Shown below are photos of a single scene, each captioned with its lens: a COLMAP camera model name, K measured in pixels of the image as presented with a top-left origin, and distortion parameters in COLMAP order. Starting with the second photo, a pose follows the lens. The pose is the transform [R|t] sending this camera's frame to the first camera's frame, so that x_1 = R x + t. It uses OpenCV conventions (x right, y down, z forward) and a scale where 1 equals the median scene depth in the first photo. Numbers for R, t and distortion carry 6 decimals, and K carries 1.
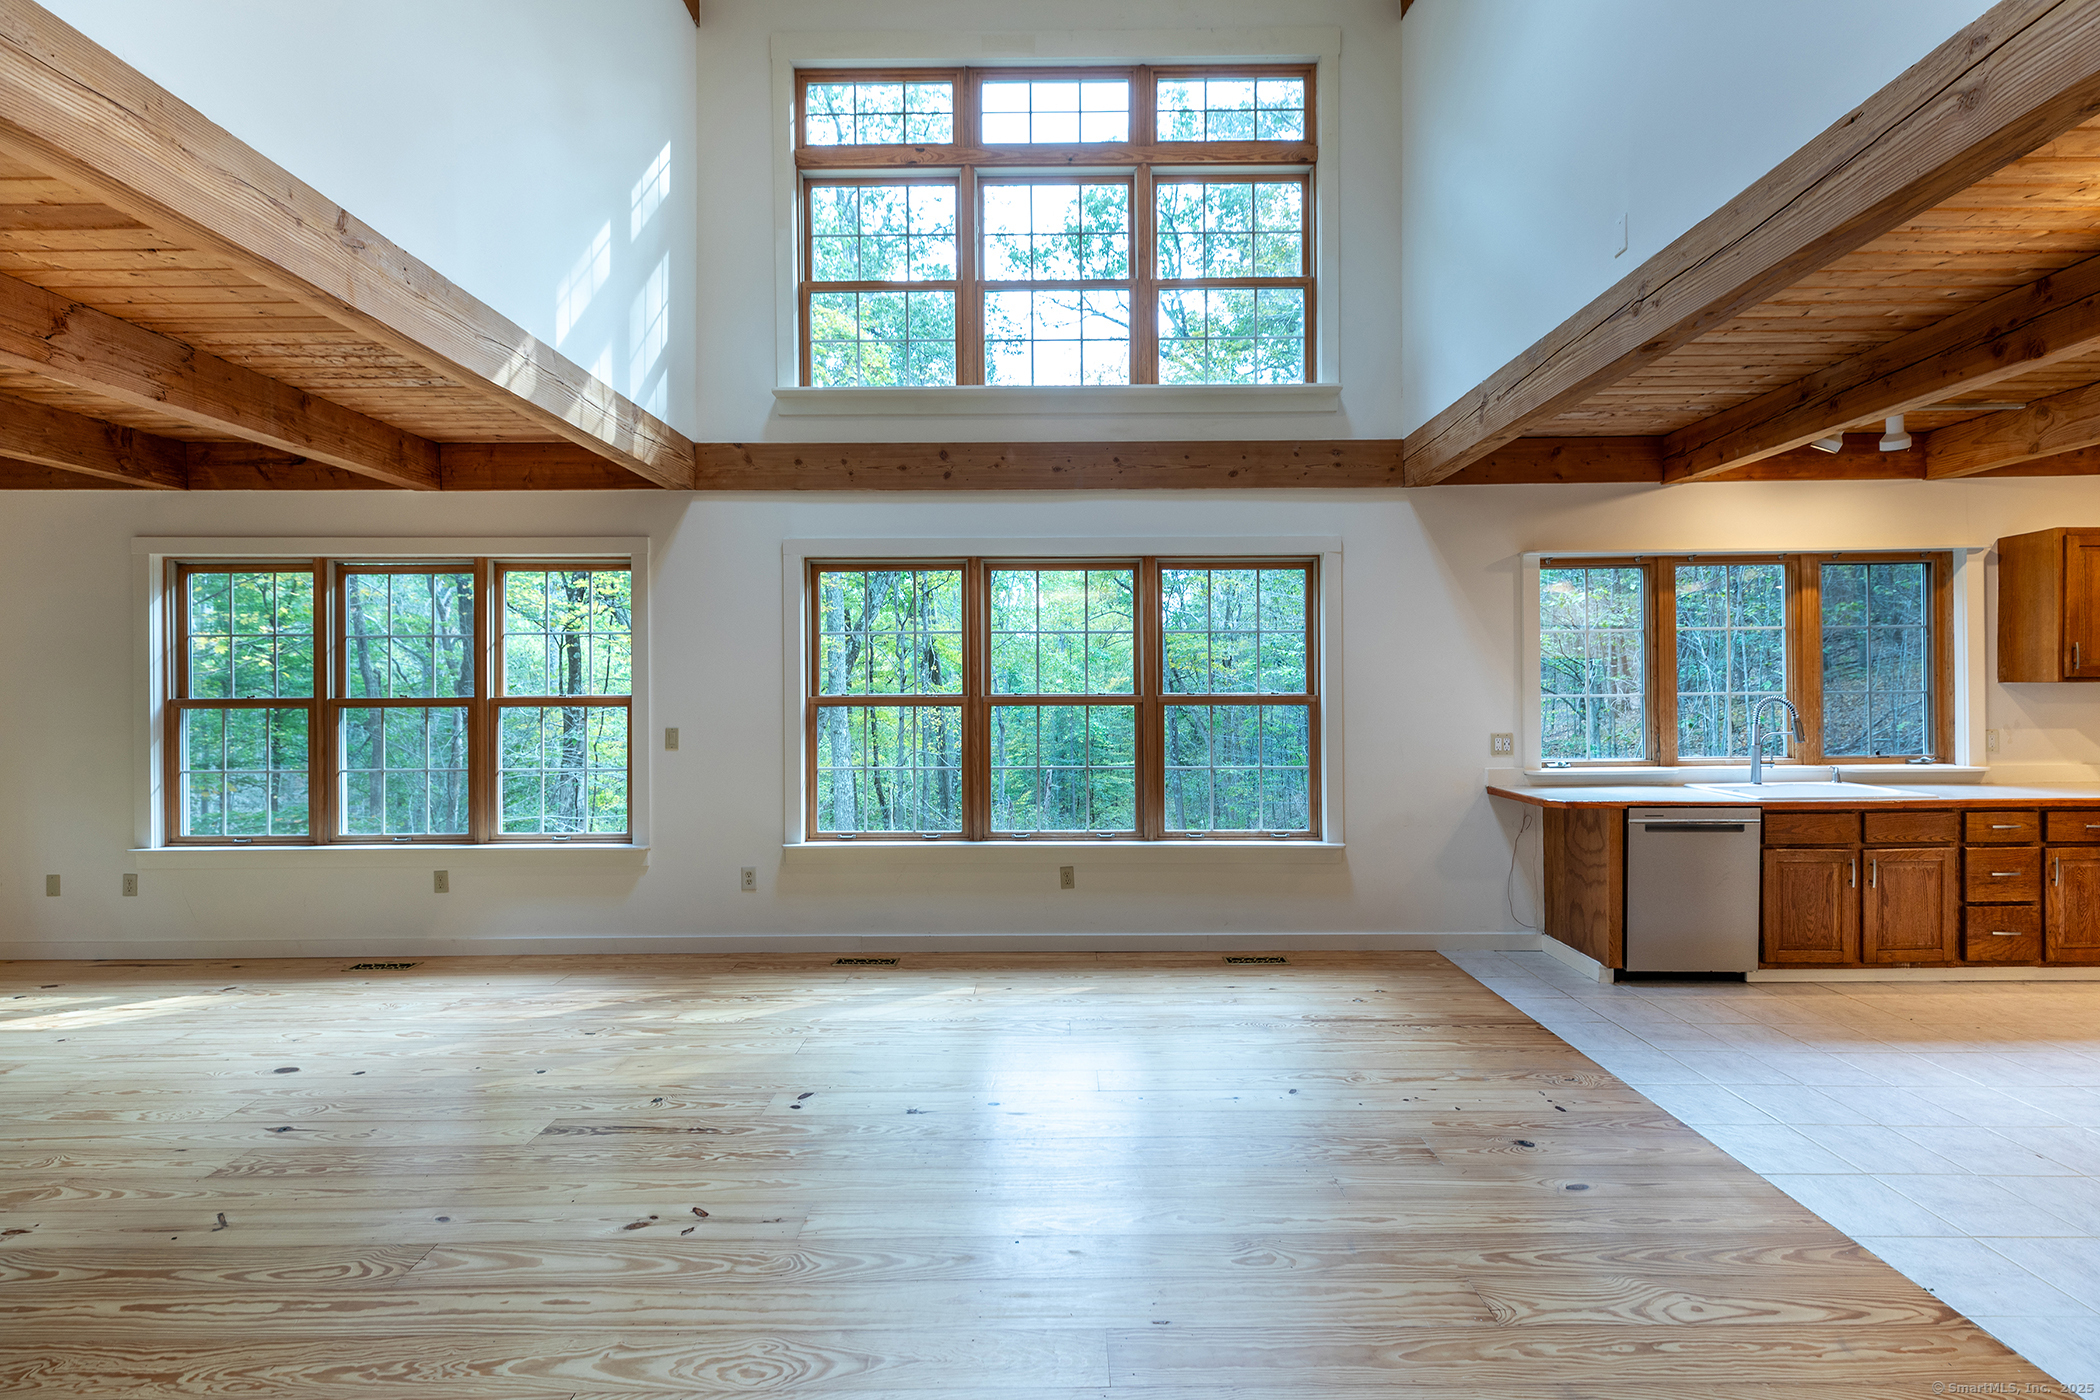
lens RADIAL K [[974.2, 0, 1058.9], [0, 974.2, 701.8], [0, 0, 1]] dist [0.015032, -0.001911]
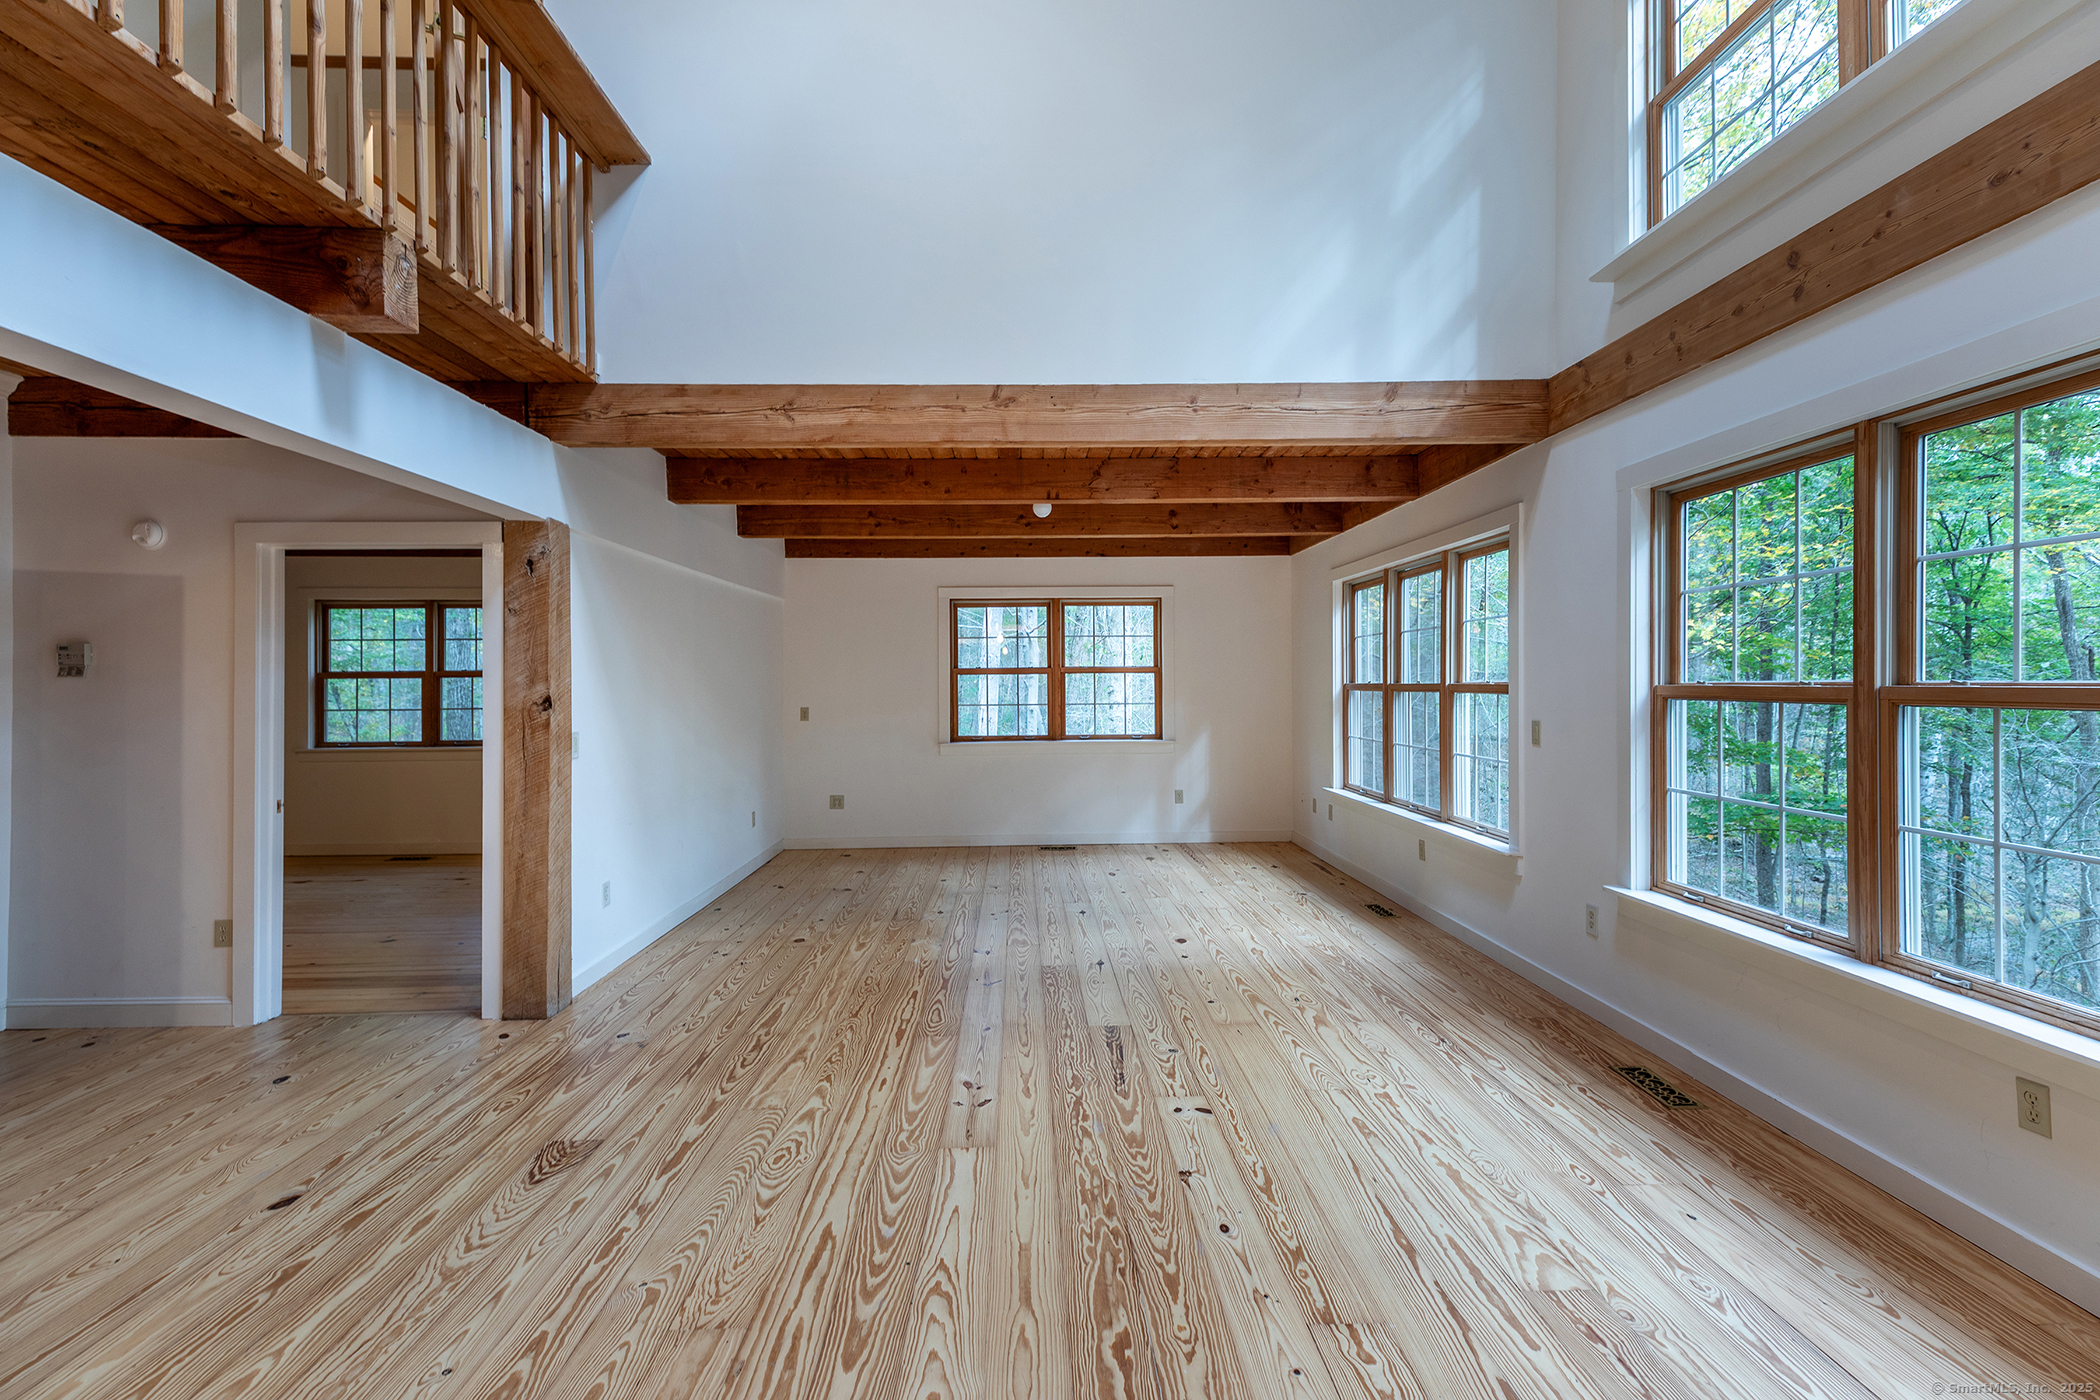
lens RADIAL K [[974.2, 0, 1060.2], [0, 974.2, 681.9], [0, 0, 1]] dist [0.015032, -0.001911]
pose [[-0.006575, 0.004865, -0.999967, 0.591863], [-0.002337, 0.999985, 0.004880, -0.013198], [0.999976, 0.002369, -0.006563, 0.751079]]
